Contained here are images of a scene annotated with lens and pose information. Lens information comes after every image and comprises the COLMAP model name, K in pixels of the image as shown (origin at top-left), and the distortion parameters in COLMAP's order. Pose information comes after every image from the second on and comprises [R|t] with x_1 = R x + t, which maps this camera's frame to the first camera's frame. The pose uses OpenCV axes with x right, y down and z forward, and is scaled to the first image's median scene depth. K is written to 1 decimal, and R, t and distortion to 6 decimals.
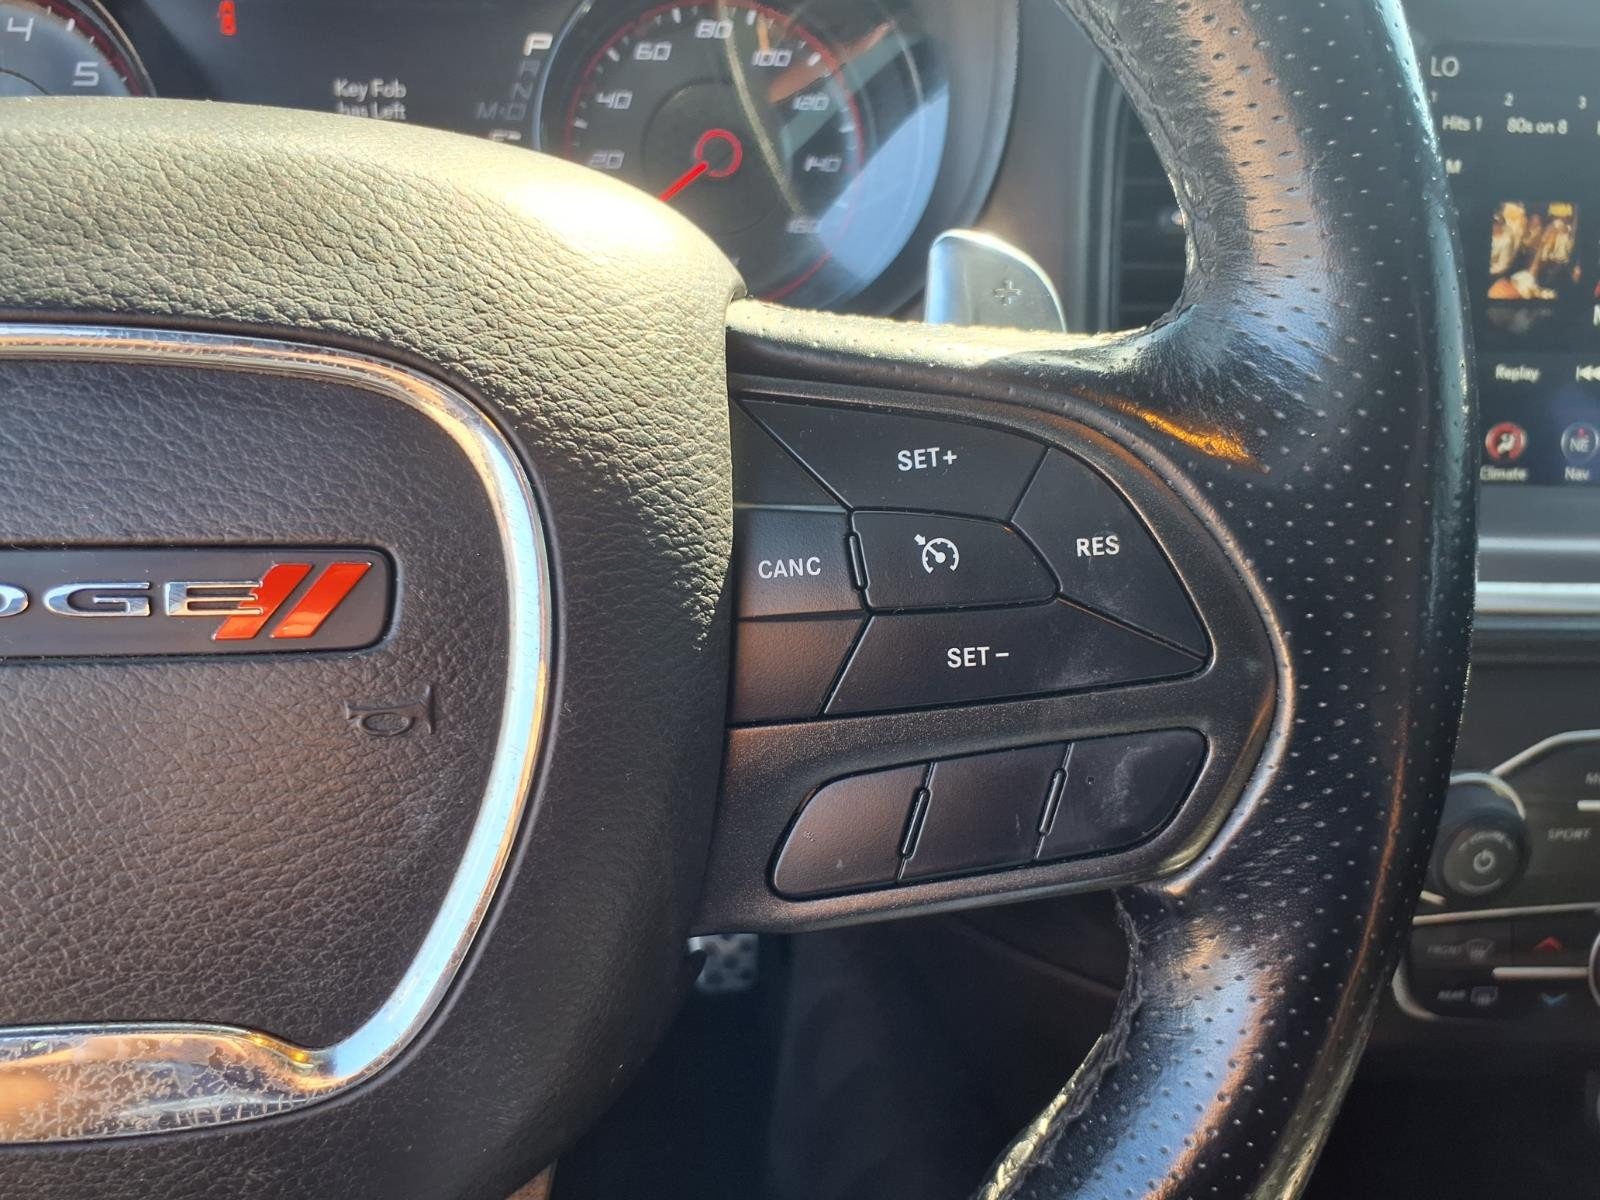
lens RADIAL K [[1295.4, 0, 806.1], [0, 1295.4, 599.5], [0, 0, 1]] dist [0.015510, -0.019900]
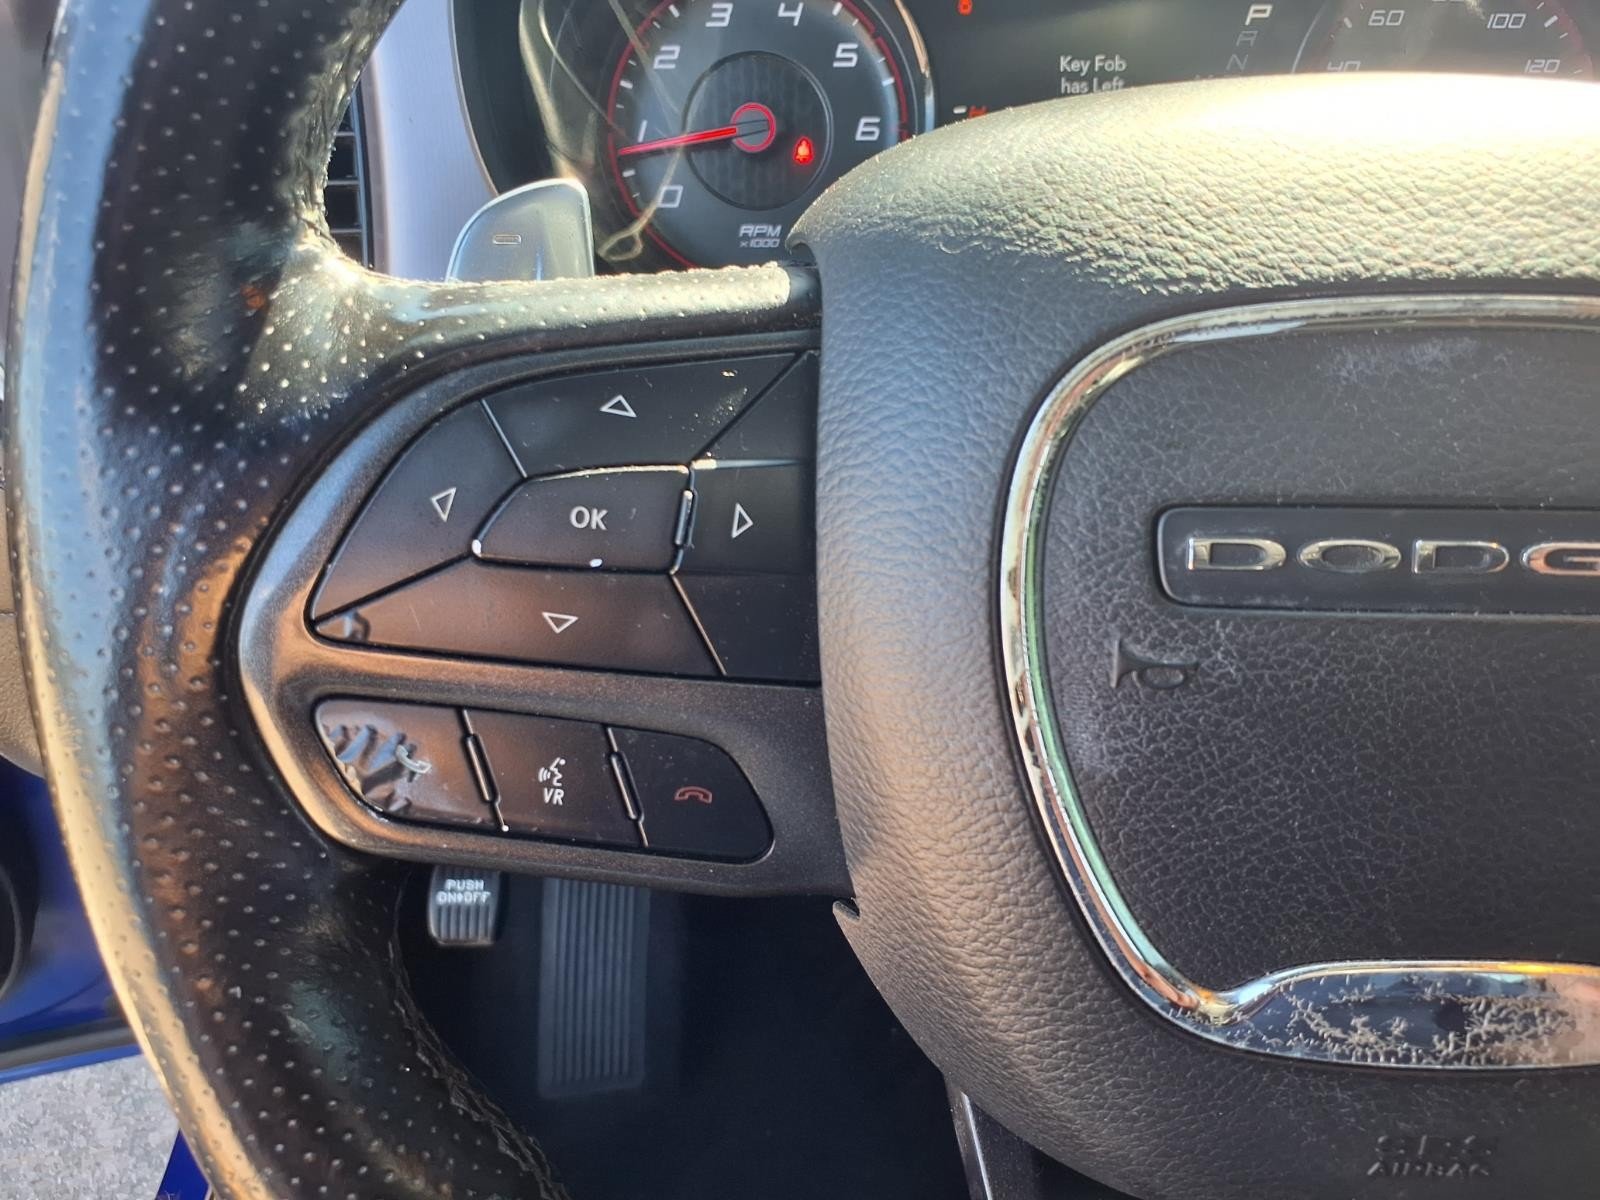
lens RADIAL K [[1295.4, 0, 806.1], [0, 1295.4, 599.5], [0, 0, 1]] dist [0.015510, -0.019900]
pose [[0.992598, 0.025205, -0.118802, -0.988431], [-0.022708, 0.999493, 0.022326, 0.022828], [0.119305, -0.019463, 0.992667, -0.108171]]
